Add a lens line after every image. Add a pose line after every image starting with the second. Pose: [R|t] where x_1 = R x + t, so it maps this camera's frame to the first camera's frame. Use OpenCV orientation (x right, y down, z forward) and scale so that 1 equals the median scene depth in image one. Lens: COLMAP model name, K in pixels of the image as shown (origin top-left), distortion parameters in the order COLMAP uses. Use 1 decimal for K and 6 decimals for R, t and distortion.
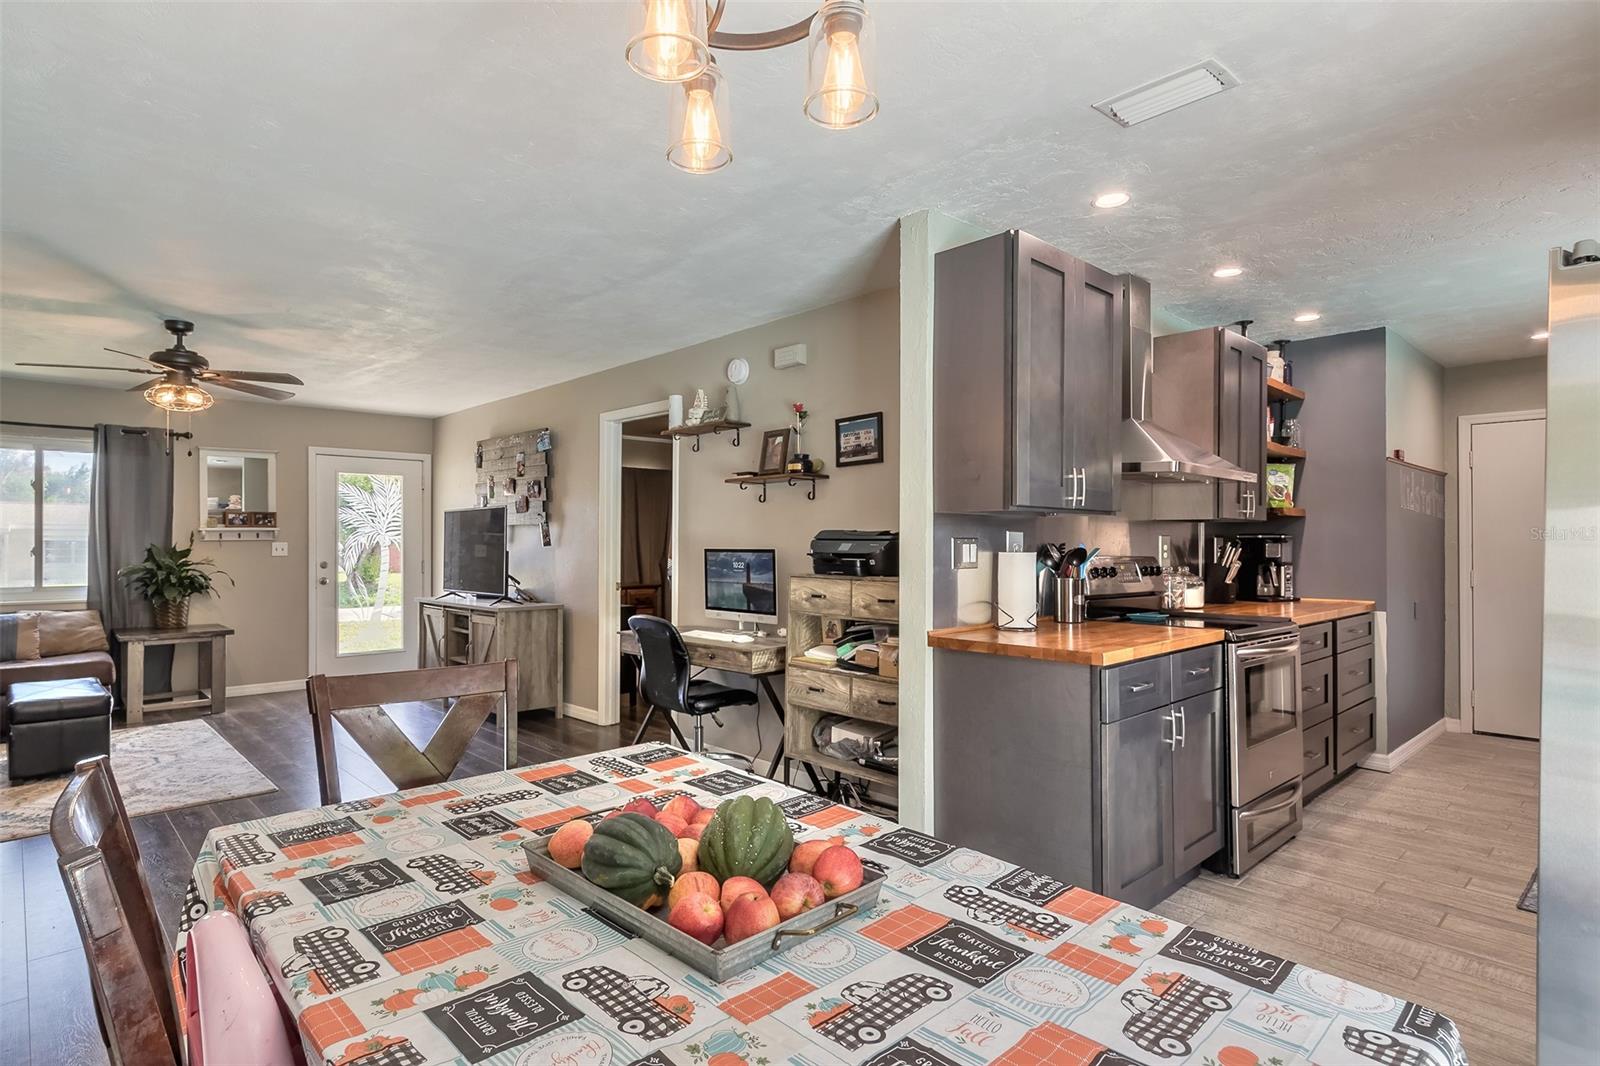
lens RADIAL K [[862.0, 0, 800.0], [0, 862.0, 533.0], [0, 0, 1]] dist [-0.000089, -0.000600]
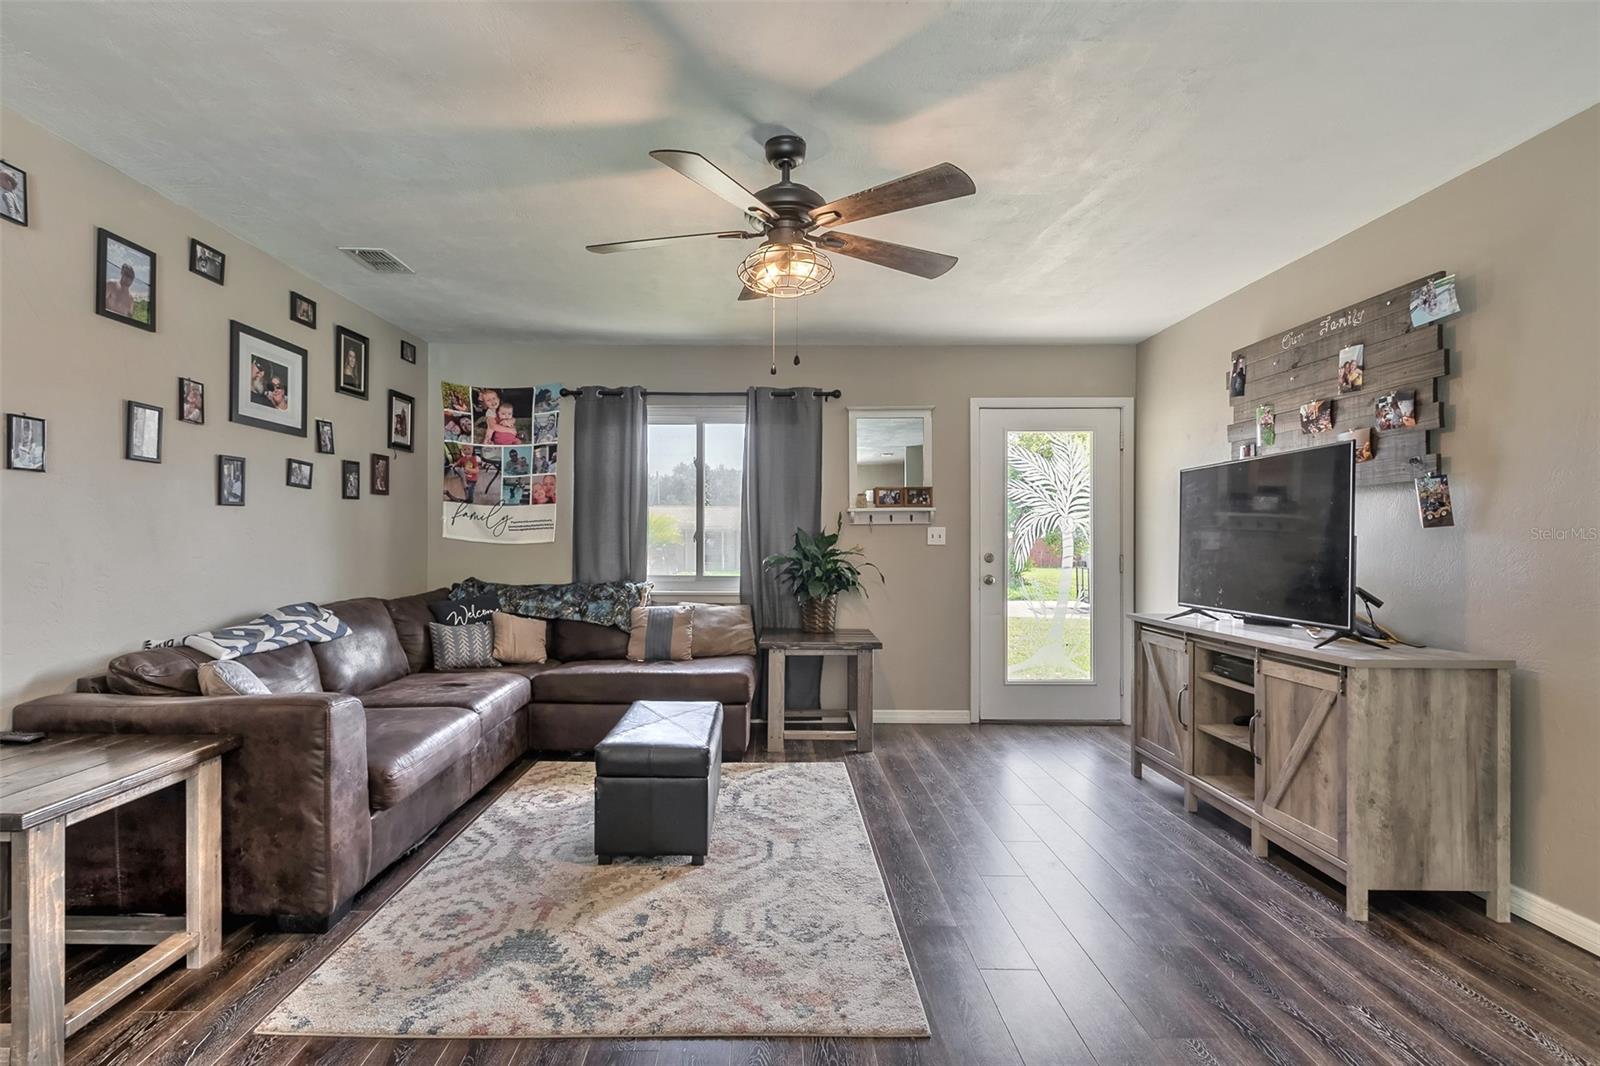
lens RADIAL K [[809.6, 0, 751.1], [0, 809.6, 537.5], [0, 0, 1]] dist [0.003298, 0.000309]
pose [[0.717423, 0.002811, -0.696632, -0.252612], [0.002750, 0.999973, 0.006867, 0.016688], [0.696632, -0.006842, 0.717396, 0.422399]]
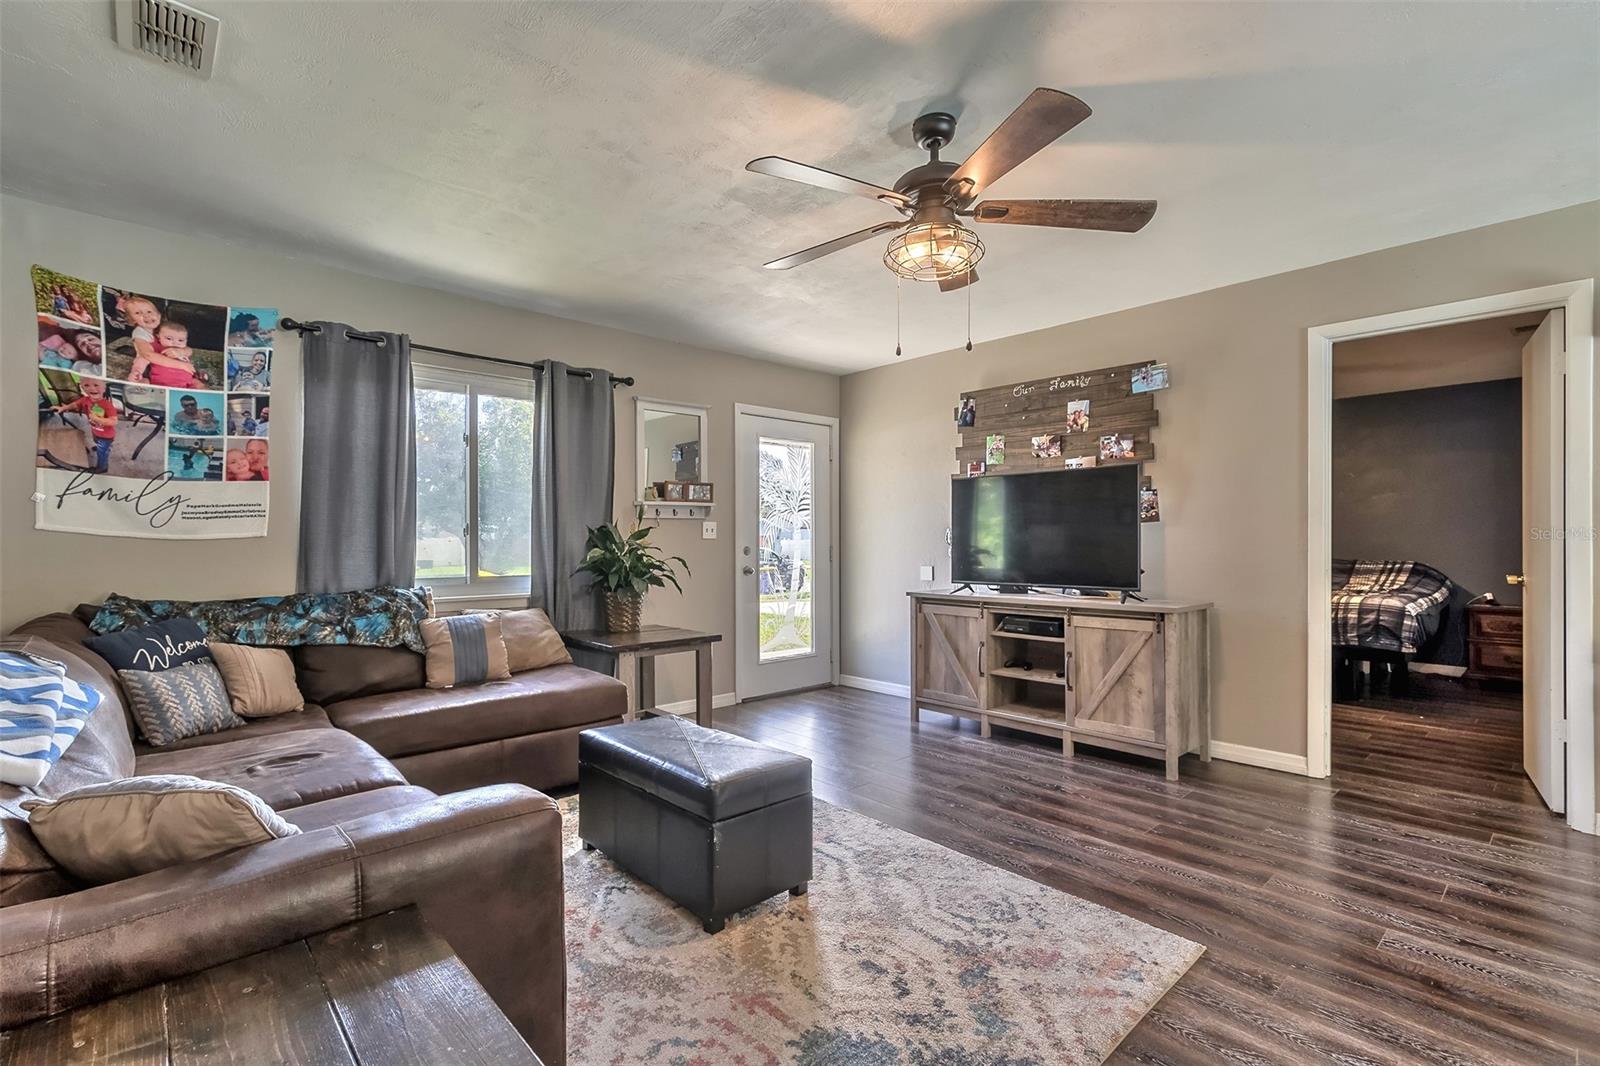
lens RADIAL K [[739.1, 0, 775.9], [0, 739.1, 539.7], [0, 0, 1]] dist [-0.000139, 0.000130]
pose [[0.999724, 0.000224, -0.023511, -0.594326], [-0.000018, 0.999961, 0.008781, 0.024161], [0.023512, -0.008778, 0.999685, 0.360141]]
